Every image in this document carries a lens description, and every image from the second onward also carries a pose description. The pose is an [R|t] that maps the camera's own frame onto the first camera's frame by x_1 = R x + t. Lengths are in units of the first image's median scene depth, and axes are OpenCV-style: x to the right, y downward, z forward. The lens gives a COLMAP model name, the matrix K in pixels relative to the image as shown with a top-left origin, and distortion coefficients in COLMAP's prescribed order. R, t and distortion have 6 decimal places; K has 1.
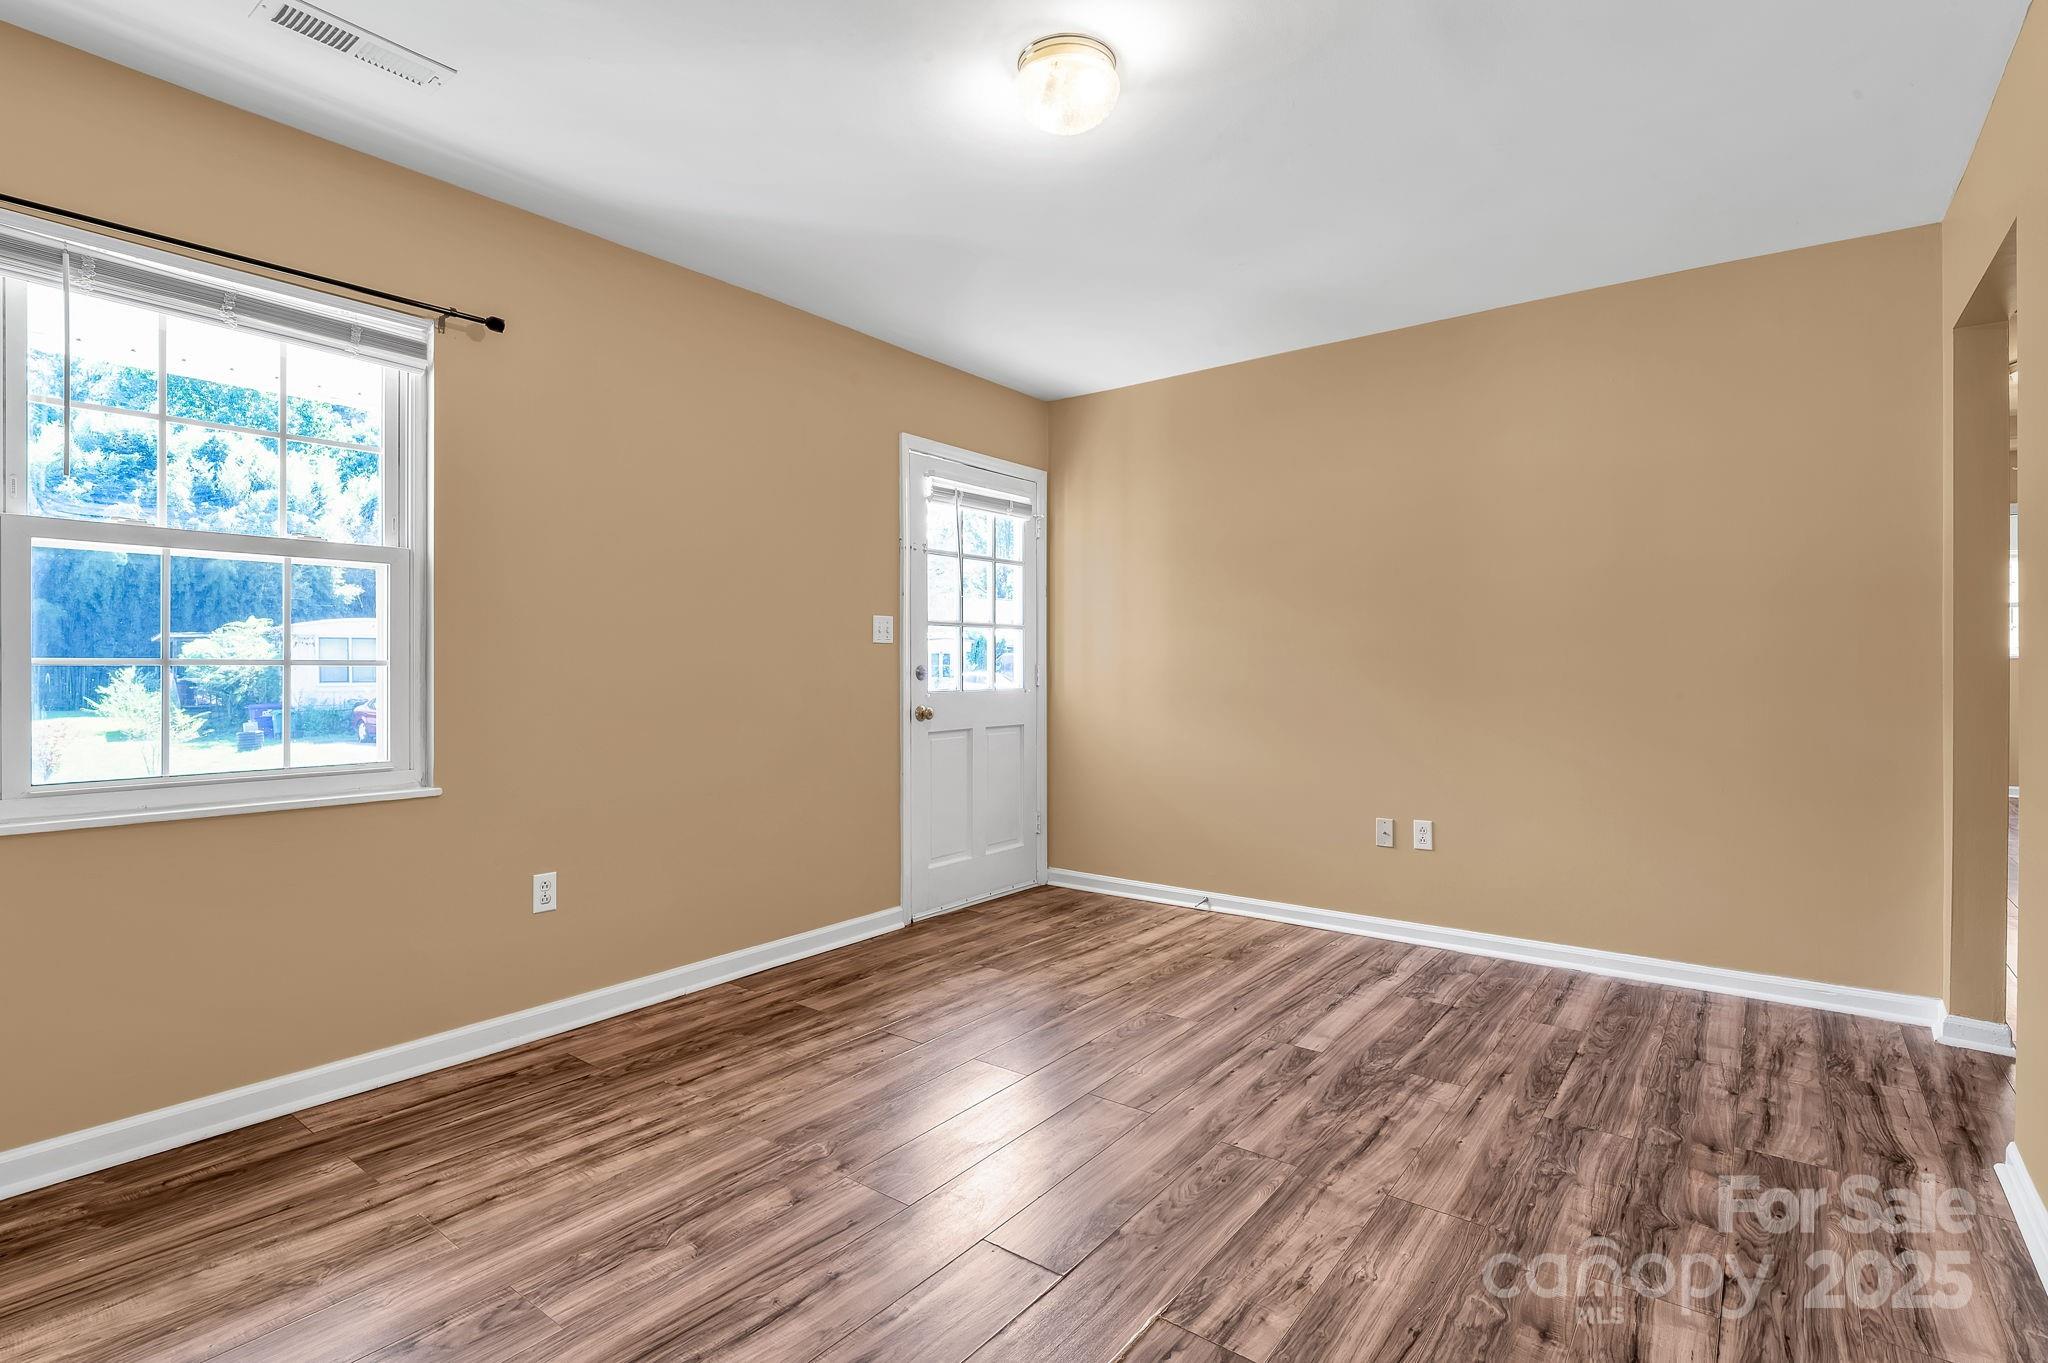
lens RADIAL K [[996.2, 0, 1024.0], [0, 996.2, 681.5], [0, 0, 1]] dist [-0.001868, -0.006959]
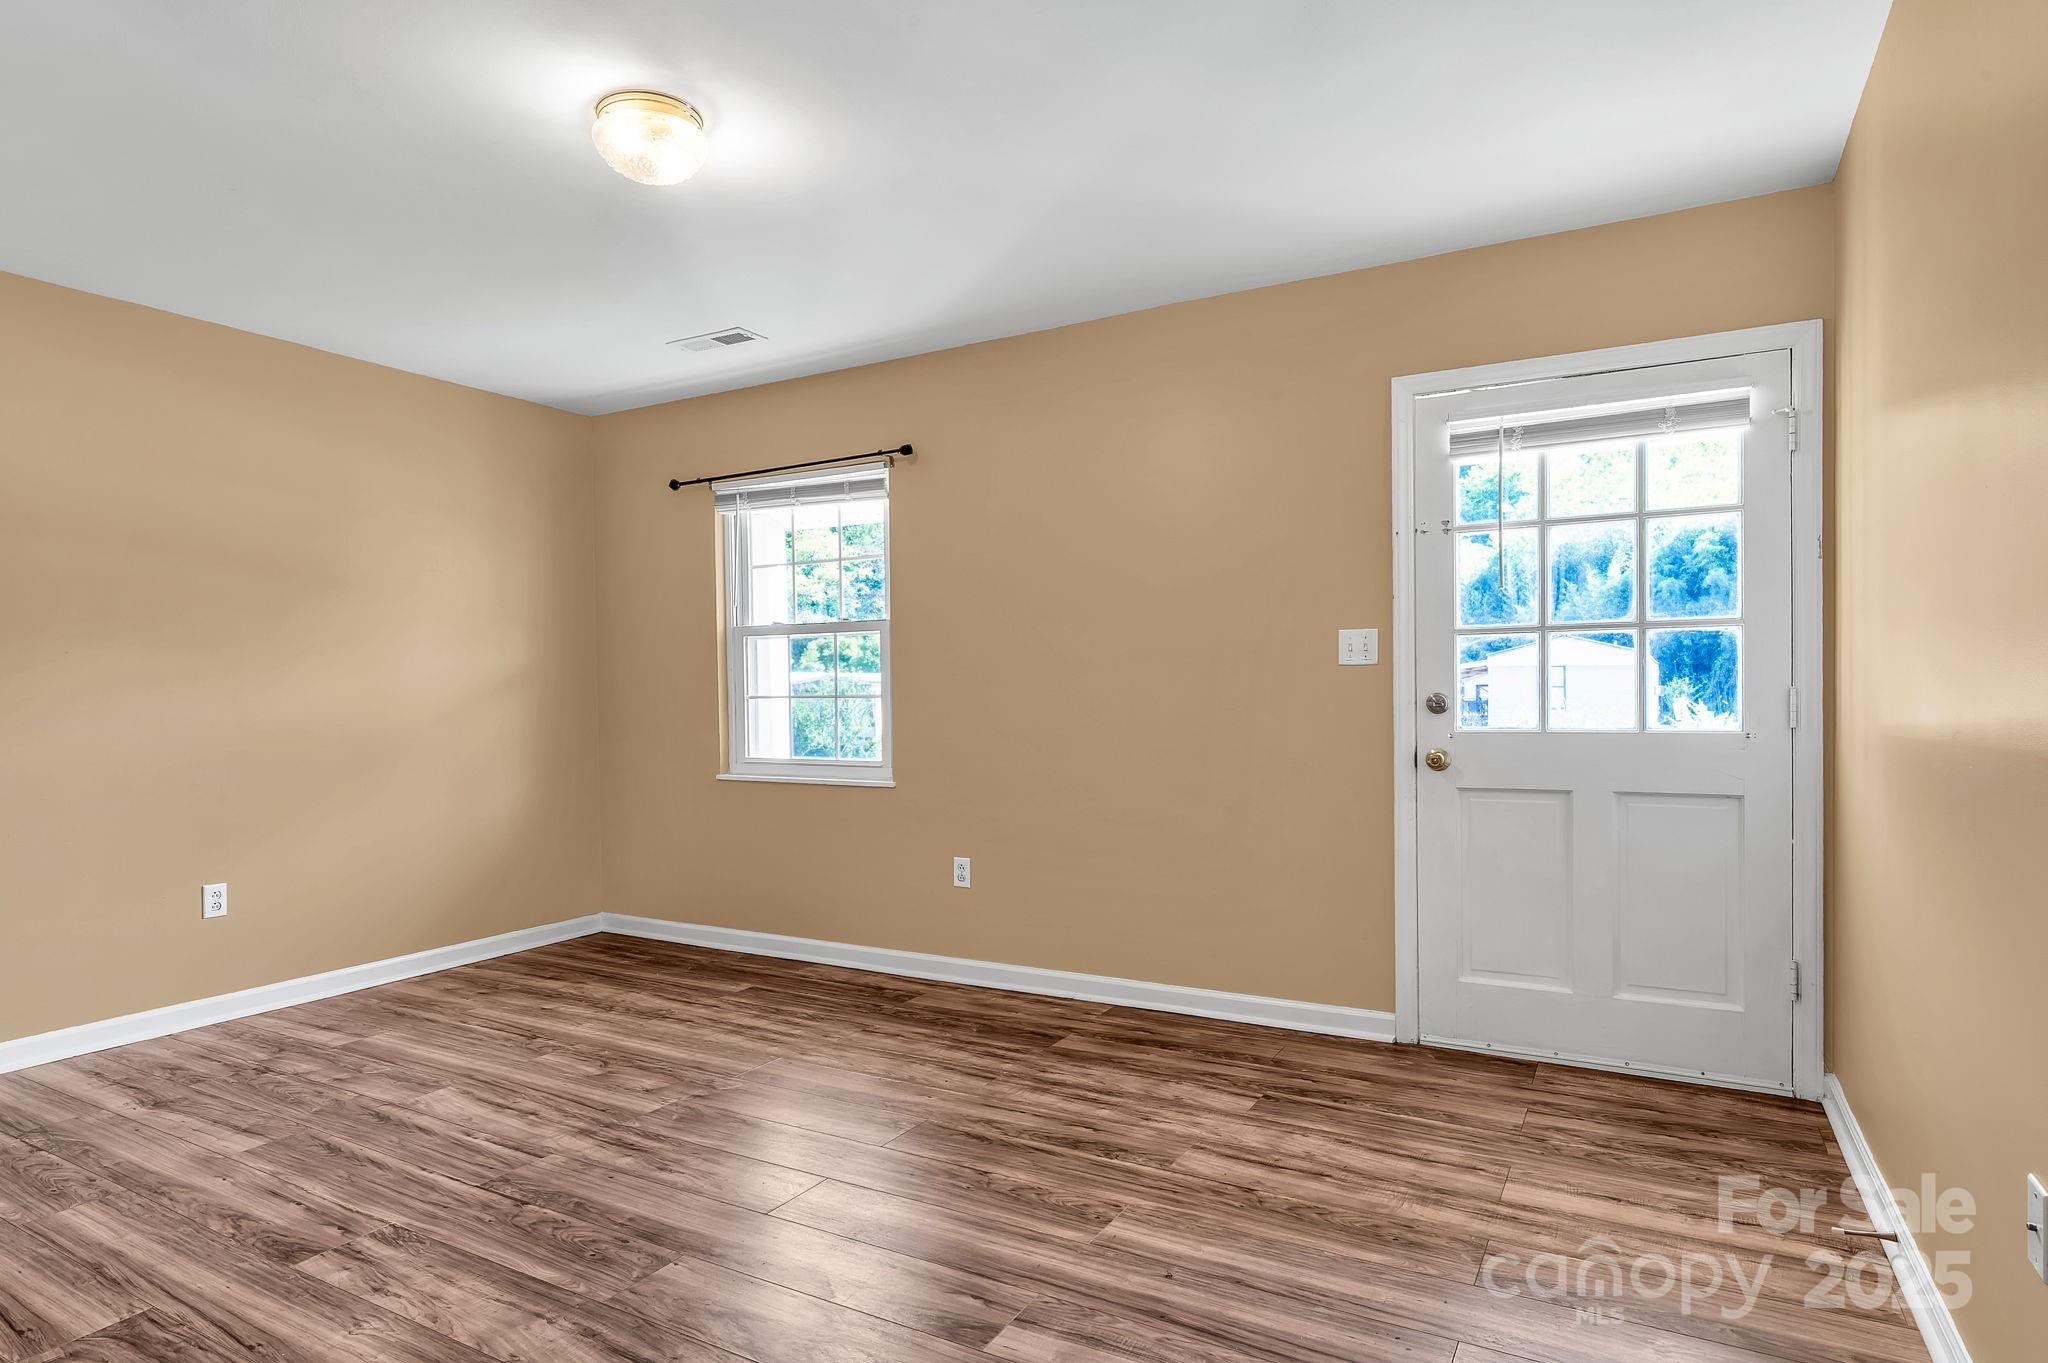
lens RADIAL K [[1015.7, 0, 1024.6], [0, 1015.7, 720.2], [0, 0, 1]] dist [-0.000176, -0.001396]
pose [[0.172543, 0.026515, -0.984645, 0.838187], [-0.004235, 0.999648, 0.026177, -0.021544], [0.984993, -0.000347, 0.172595, 0.860871]]
